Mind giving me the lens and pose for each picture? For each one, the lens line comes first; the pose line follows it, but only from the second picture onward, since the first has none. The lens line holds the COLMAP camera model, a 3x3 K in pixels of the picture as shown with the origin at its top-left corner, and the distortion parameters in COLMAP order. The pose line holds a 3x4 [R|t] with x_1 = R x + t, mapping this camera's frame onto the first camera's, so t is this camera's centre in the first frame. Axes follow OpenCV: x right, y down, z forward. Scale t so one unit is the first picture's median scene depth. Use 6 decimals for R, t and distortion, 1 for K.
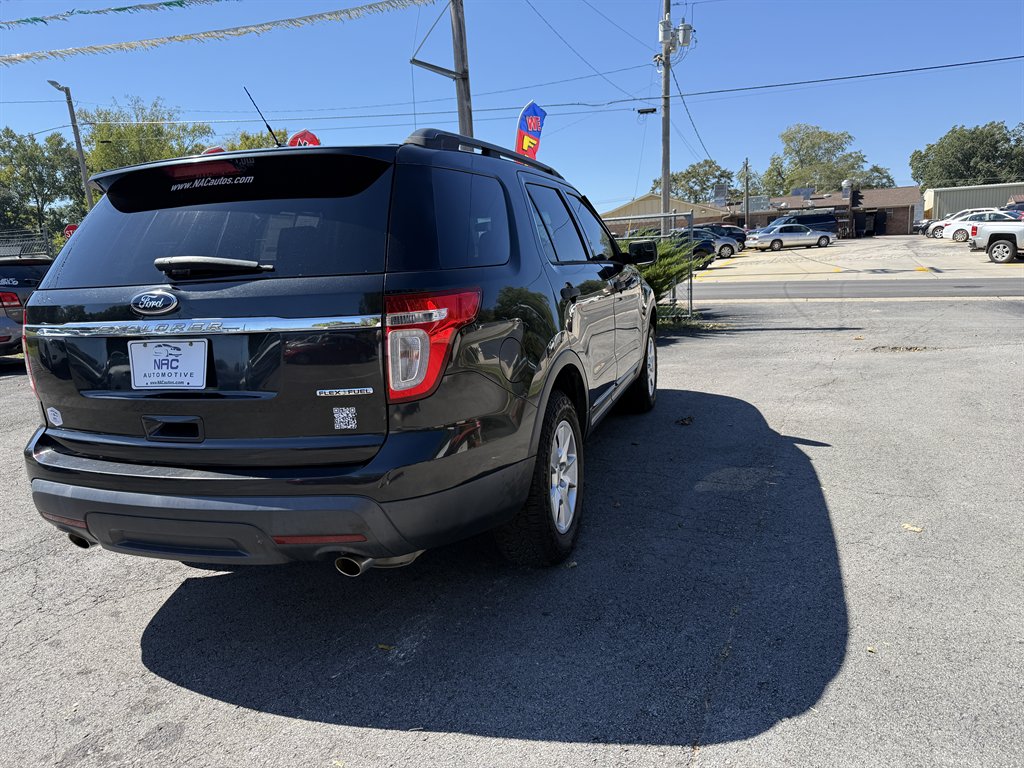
lens RADIAL K [[724.5, 0, 514.7], [0, 724.5, 408.5], [0, 0, 1]] dist [0.015144, -0.018859]
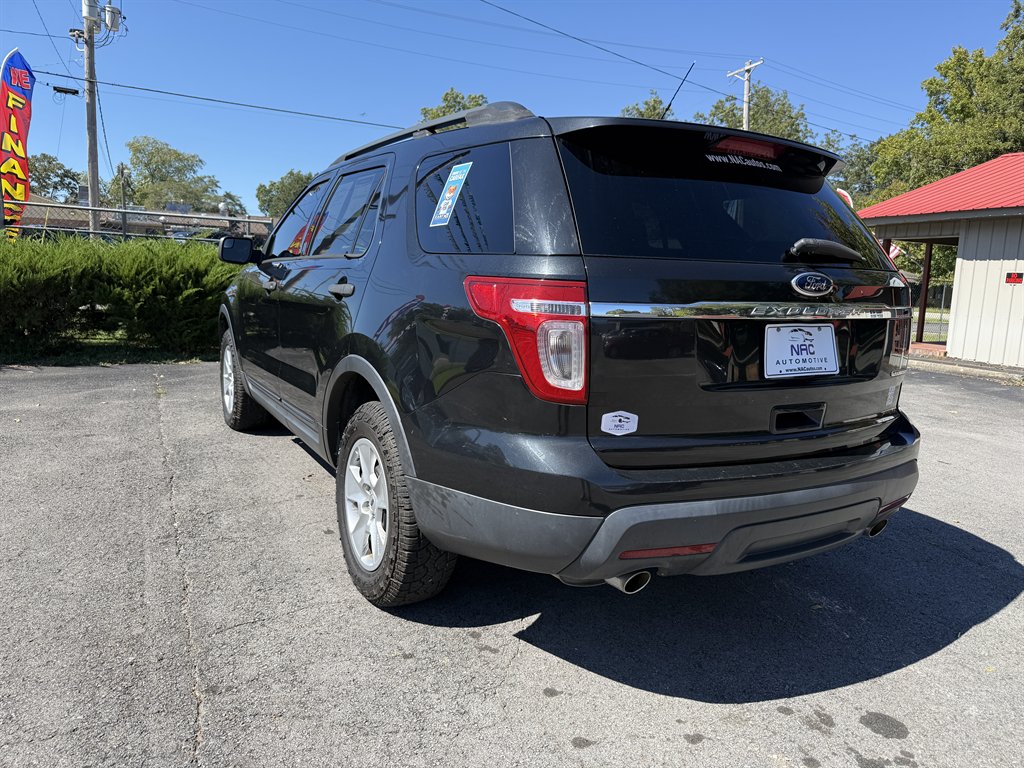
lens RADIAL K [[724.5, 0, 521.0], [0, 724.5, 397.9], [0, 0, 1]] dist [0.015144, -0.018859]
pose [[0.650734, -0.052026, 0.757522, -1.352350], [0.083379, 0.996513, -0.003185, -0.024536], [-0.754714, 0.065234, 0.652802, 0.623112]]
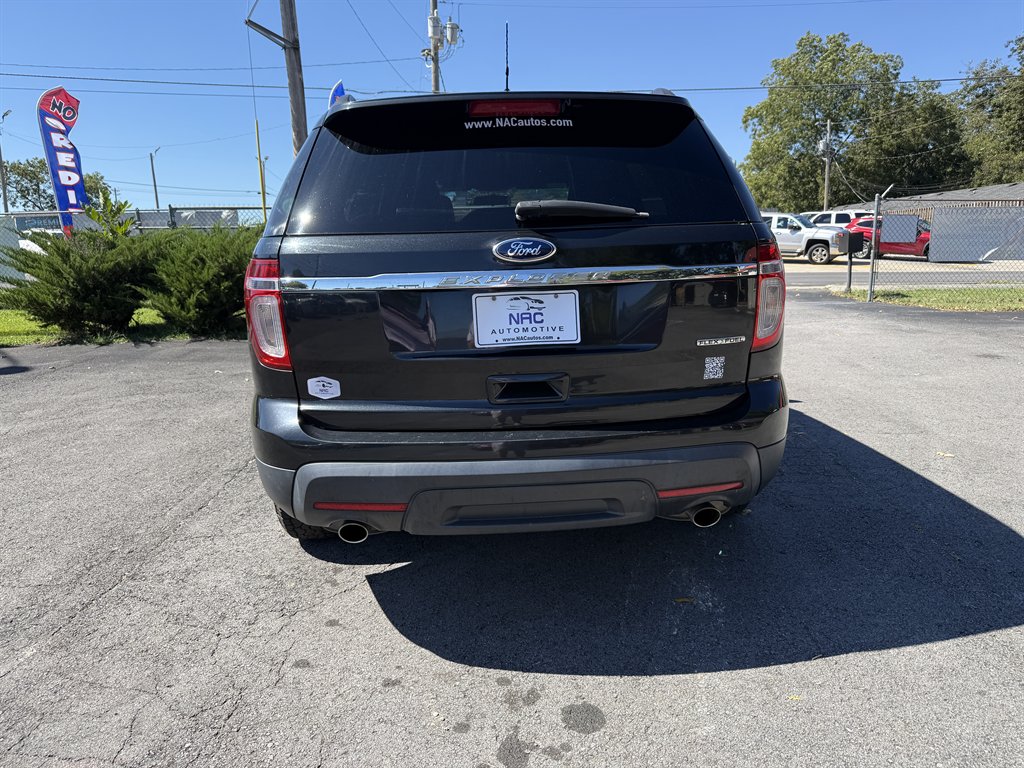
lens RADIAL K [[724.5, 0, 521.4], [0, 724.5, 406.6], [0, 0, 1]] dist [0.015144, -0.018859]
pose [[0.928659, -0.056786, 0.366563, -0.774599], [0.055892, 0.998351, 0.013062, 0.034911], [-0.366700, 0.008358, 0.930302, 0.149004]]
